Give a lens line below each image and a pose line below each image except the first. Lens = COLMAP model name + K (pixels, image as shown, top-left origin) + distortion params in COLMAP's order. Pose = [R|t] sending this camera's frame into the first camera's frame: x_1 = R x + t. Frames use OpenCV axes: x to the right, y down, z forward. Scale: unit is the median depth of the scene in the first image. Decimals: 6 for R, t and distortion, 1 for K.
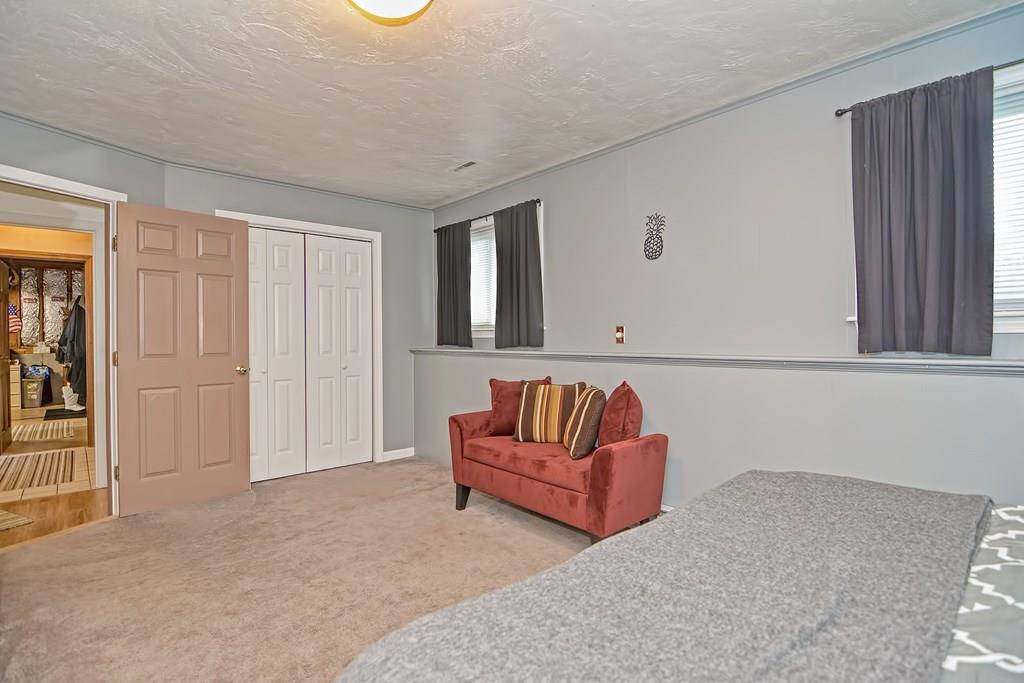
lens RADIAL K [[501.6, 0, 504.5], [0, 501.6, 339.9], [0, 0, 1]] dist [-0.010125, -0.009475]
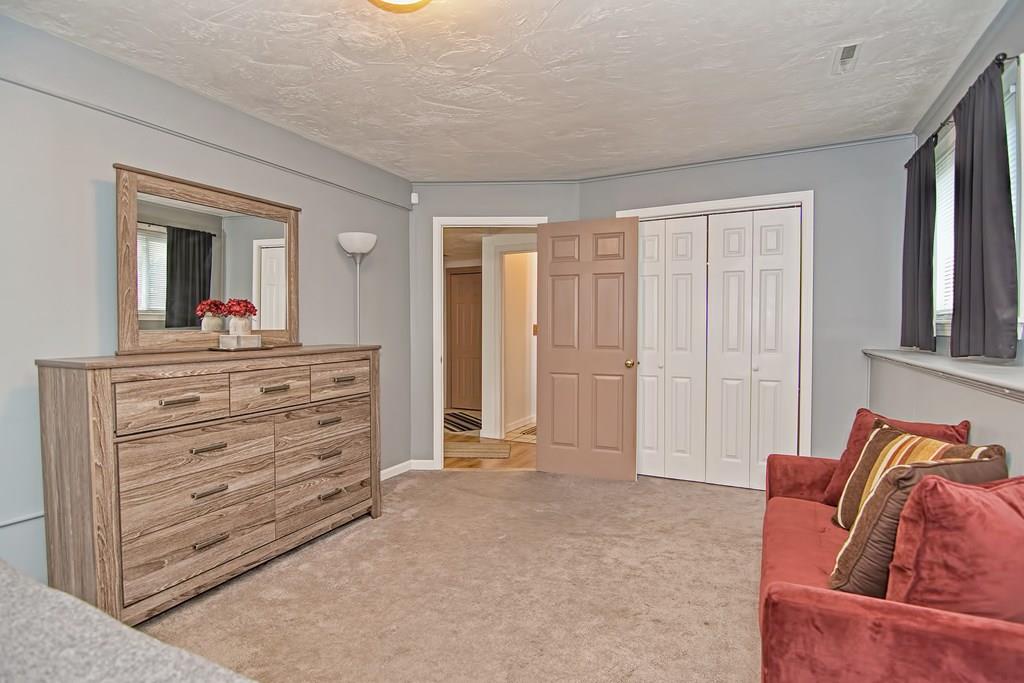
lens RADIAL K [[501.6, 0, 506.0], [0, 501.6, 339.7], [0, 0, 1]] dist [-0.010125, -0.009475]
pose [[0.372101, 0.026225, -0.927822, 0.334682], [-0.005159, 0.999644, 0.026185, -0.013948], [0.928178, -0.004957, 0.372104, 0.378644]]
